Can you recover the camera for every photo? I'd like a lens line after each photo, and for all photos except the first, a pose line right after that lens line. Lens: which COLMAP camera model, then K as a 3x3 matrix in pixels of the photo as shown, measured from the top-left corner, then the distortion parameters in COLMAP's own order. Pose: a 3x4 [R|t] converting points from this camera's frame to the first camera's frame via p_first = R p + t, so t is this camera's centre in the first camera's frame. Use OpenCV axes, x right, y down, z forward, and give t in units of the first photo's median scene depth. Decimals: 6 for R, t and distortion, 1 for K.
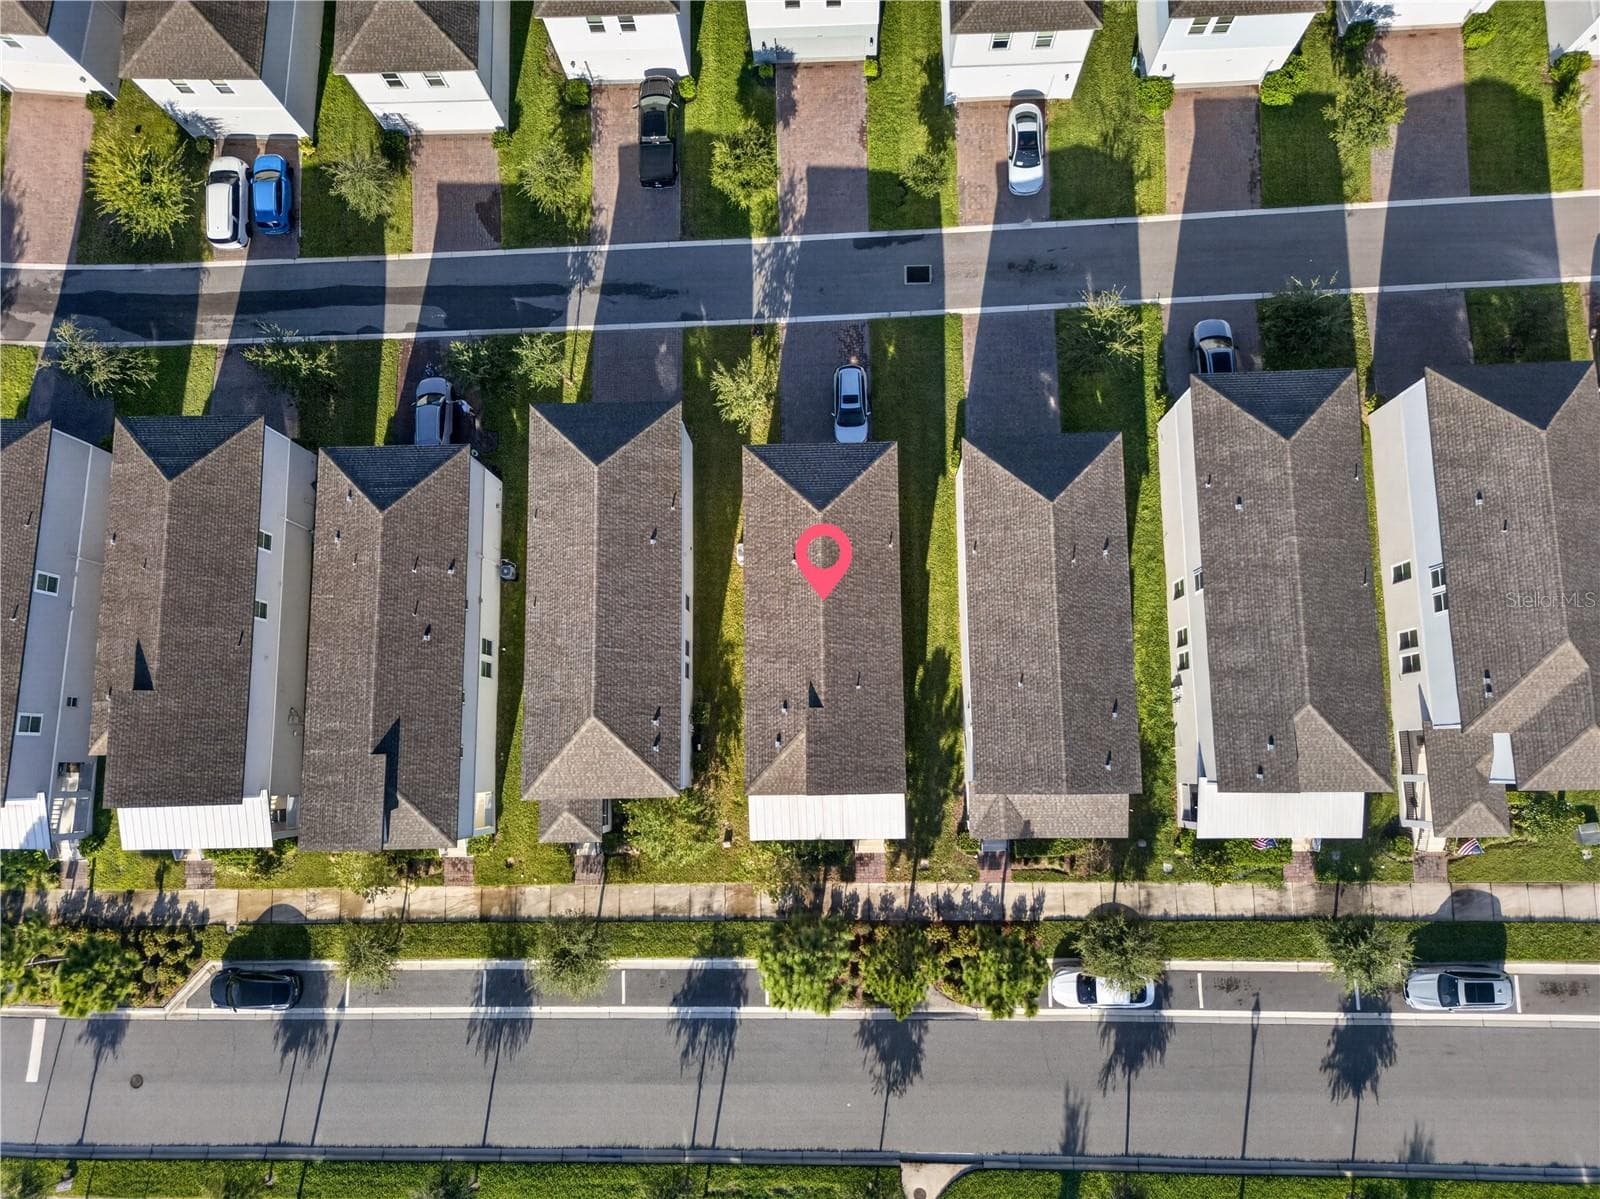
lens RADIAL K [[1113.4, 0, 795.9], [0, 1113.4, 606.5], [0, 0, 1]] dist [0.073477, -0.058037]
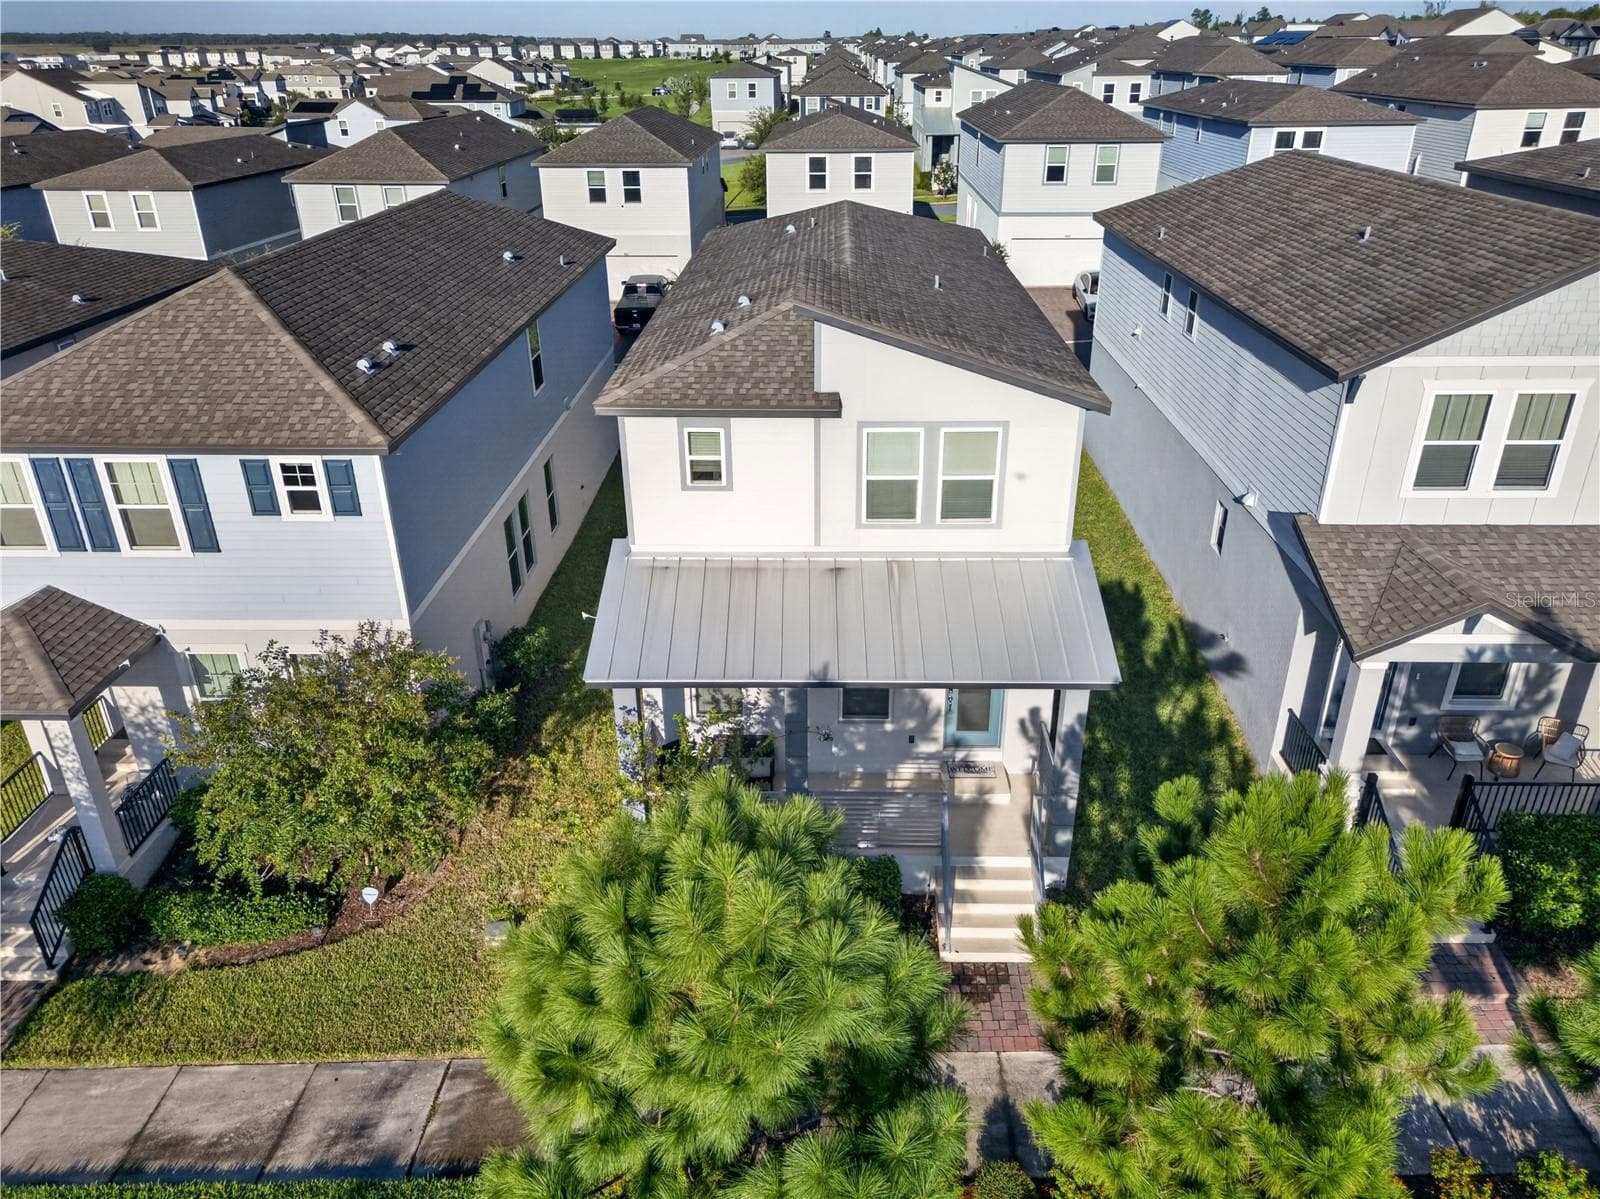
lens RADIAL K [[1123.9, 0, 800.0], [0, 1123.9, 599.5], [0, 0, 1]] dist [0.060416, -0.037774]
pose [[0.998543, 0.049585, -0.021292, 0.019098], [-0.045738, 0.568304, -0.821547, 0.405753], [-0.028636, 0.821323, 0.569744, 0.761208]]
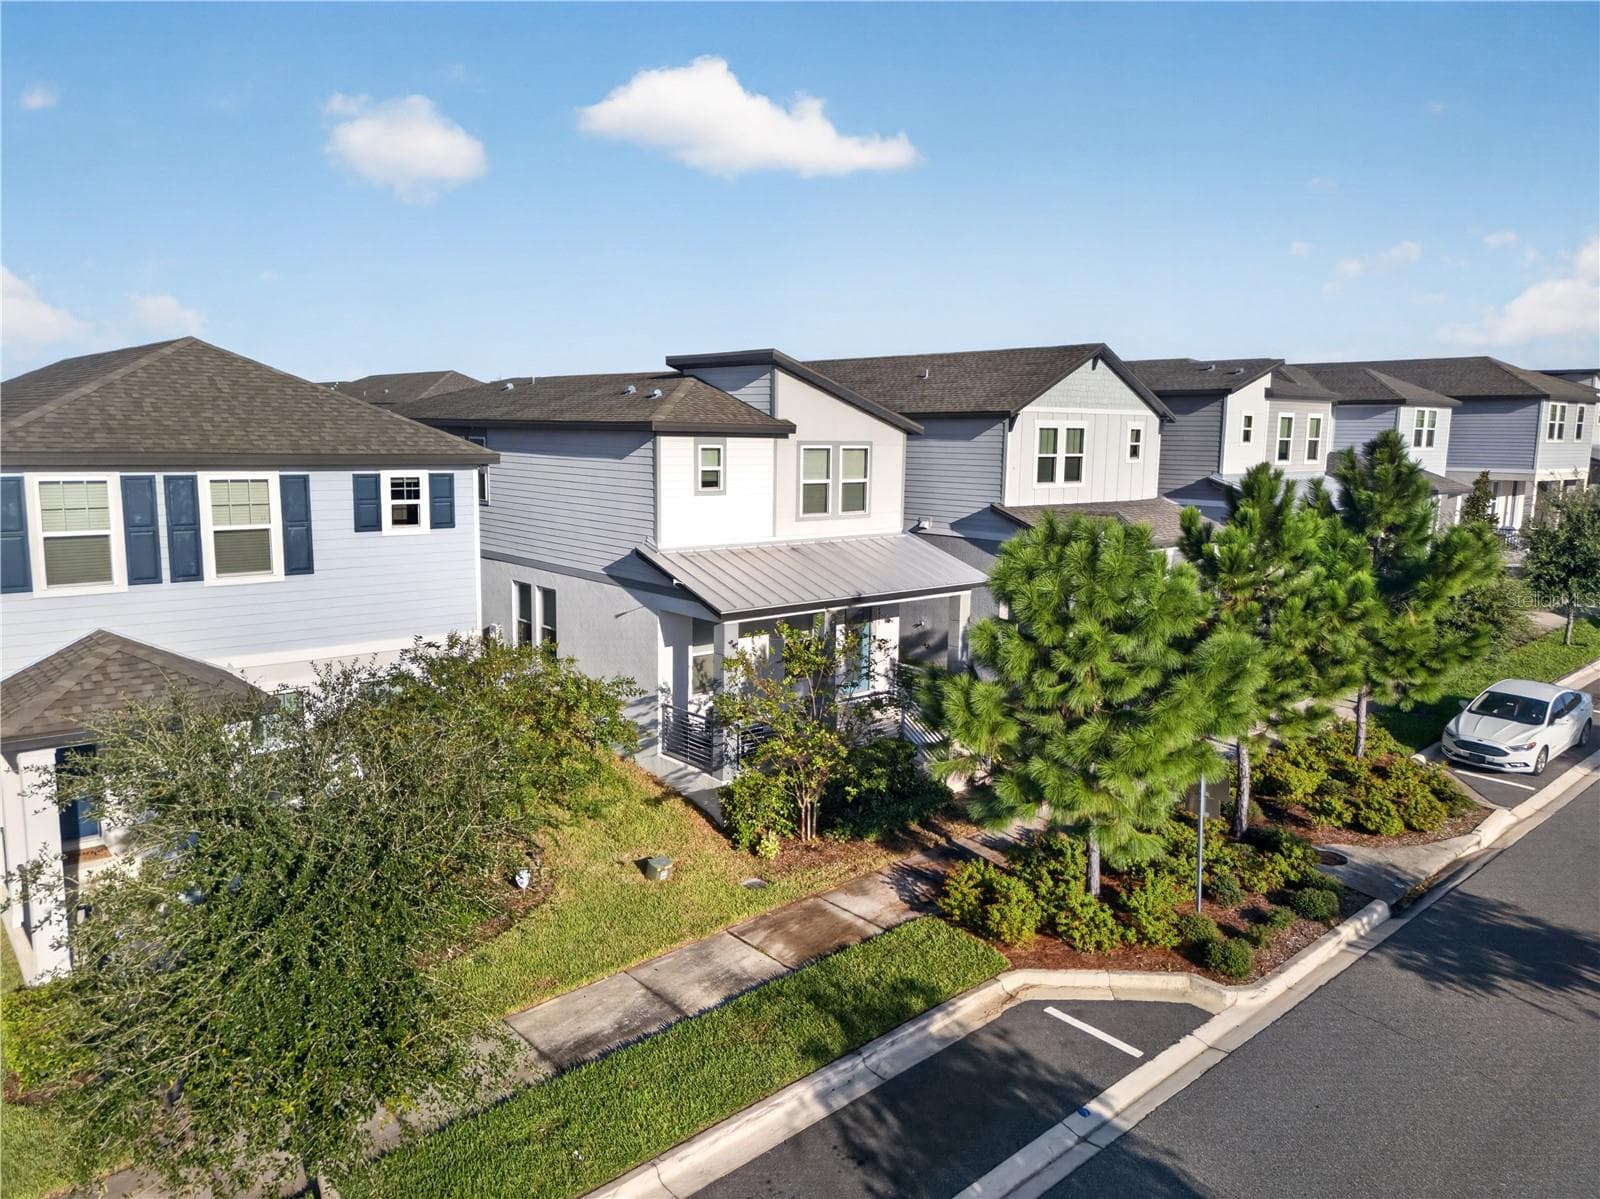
lens RADIAL K [[1113.4, 0, 795.9], [0, 1113.4, 606.5], [0, 0, 1]] dist [0.073477, -0.058037]
pose [[0.768573, -0.044363, 0.638222, -0.237982], [0.624406, 0.269273, -0.733219, 0.459248], [-0.139328, 0.962042, 0.234656, 0.849269]]
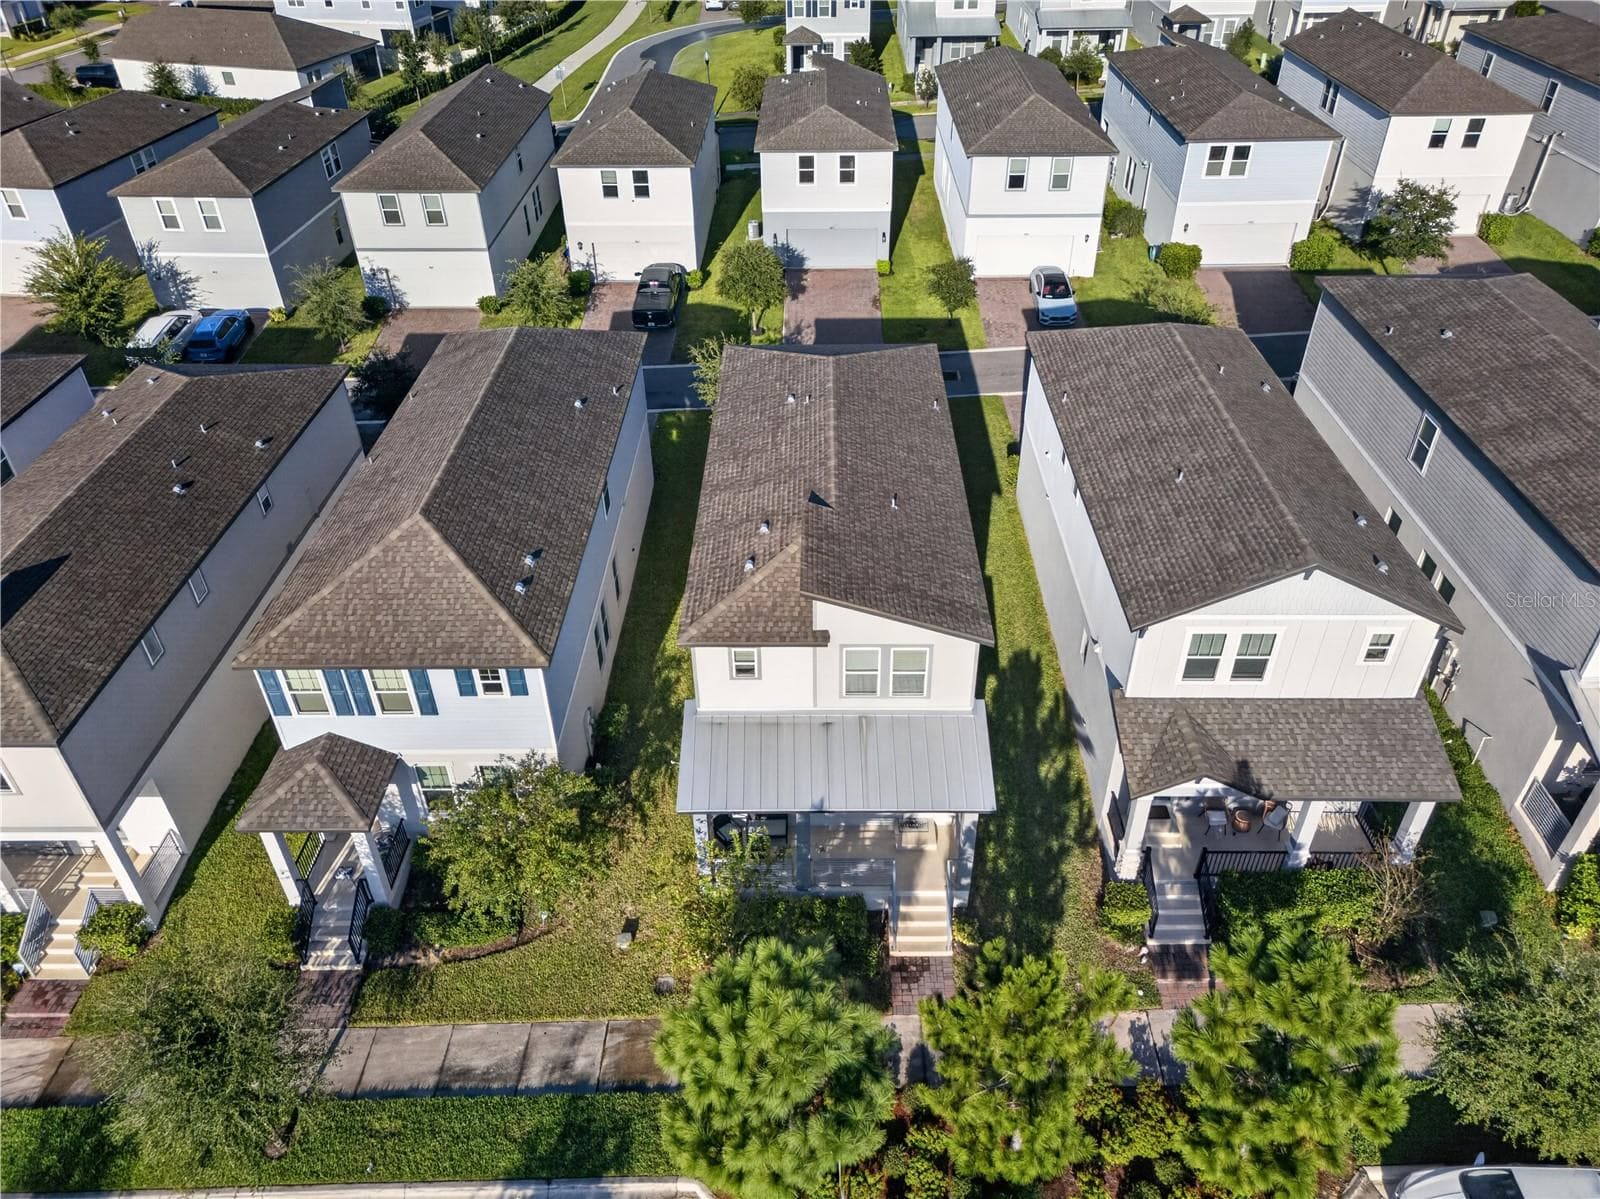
lens RADIAL K [[1123.9, 0, 800.0], [0, 1123.9, 599.5], [0, 0, 1]] dist [0.060416, -0.037774]
pose [[0.999183, 0.040317, -0.002980, 0.009788], [-0.030689, 0.708463, -0.705080, 0.454945], [-0.026315, 0.704595, 0.709121, 0.548653]]
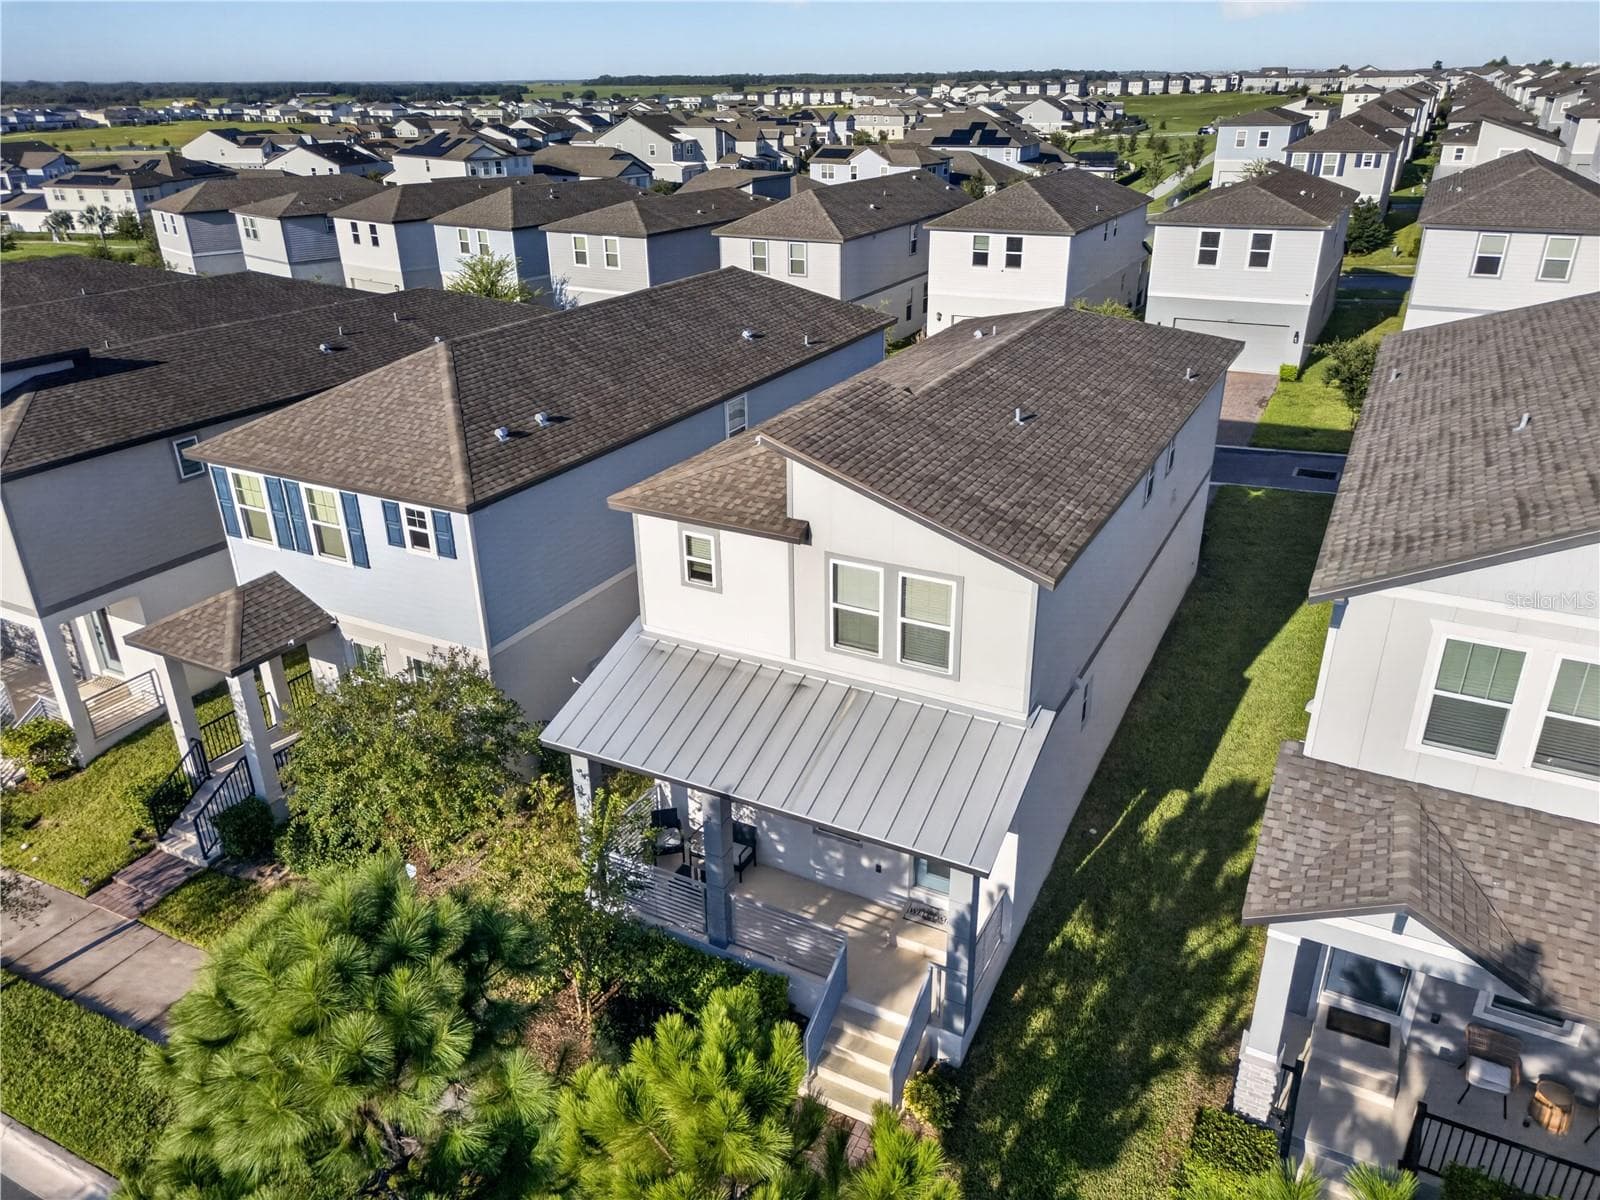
lens RADIAL K [[1123.9, 0, 800.0], [0, 1123.9, 600.0], [0, 0, 1]] dist [0.060416, -0.037774]
pose [[0.878909, 0.228838, -0.418512, 0.145560], [-0.475047, 0.499047, -0.724764, 0.366818], [0.043004, 0.835814, 0.547325, 0.736114]]
